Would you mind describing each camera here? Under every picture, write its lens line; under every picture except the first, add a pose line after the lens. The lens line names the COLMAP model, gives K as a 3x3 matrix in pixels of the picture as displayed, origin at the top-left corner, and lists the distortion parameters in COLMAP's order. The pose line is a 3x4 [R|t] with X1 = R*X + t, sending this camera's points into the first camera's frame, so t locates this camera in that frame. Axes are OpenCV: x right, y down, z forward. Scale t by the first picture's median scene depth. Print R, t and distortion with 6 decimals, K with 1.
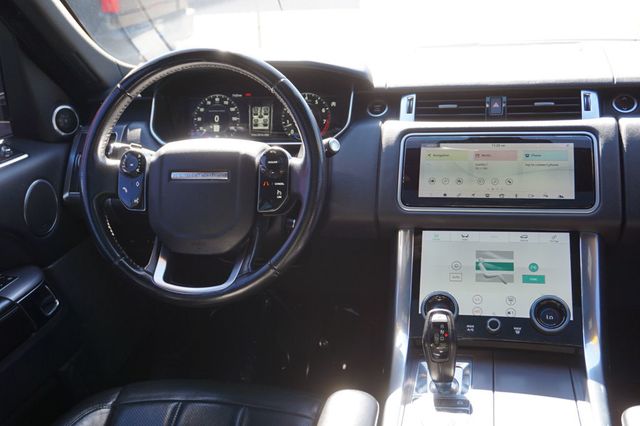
lens RADIAL K [[727.5, 0, 320.0], [0, 727.5, 213.0], [0, 0, 1]] dist [0.005056, 0.013942]
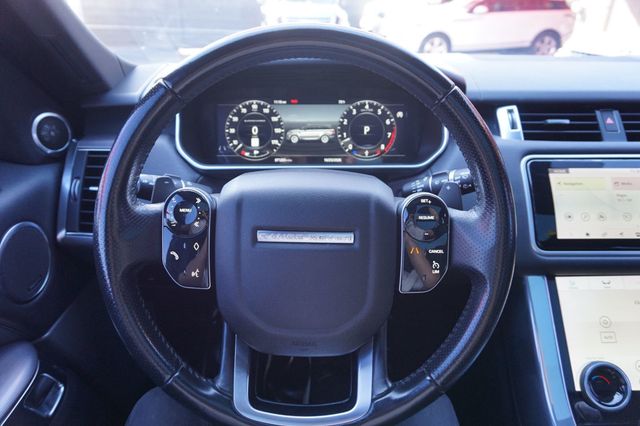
lens RADIAL K [[435.5, 0, 320.0], [0, 435.5, 213.0], [0, 0, 1]] dist [-0.048526, 0.054224]
pose [[0.972236, -0.043006, 0.230015, -0.217833], [0.019921, 0.994609, 0.101762, -0.099339], [-0.233152, -0.094354, 0.967852, 0.582348]]
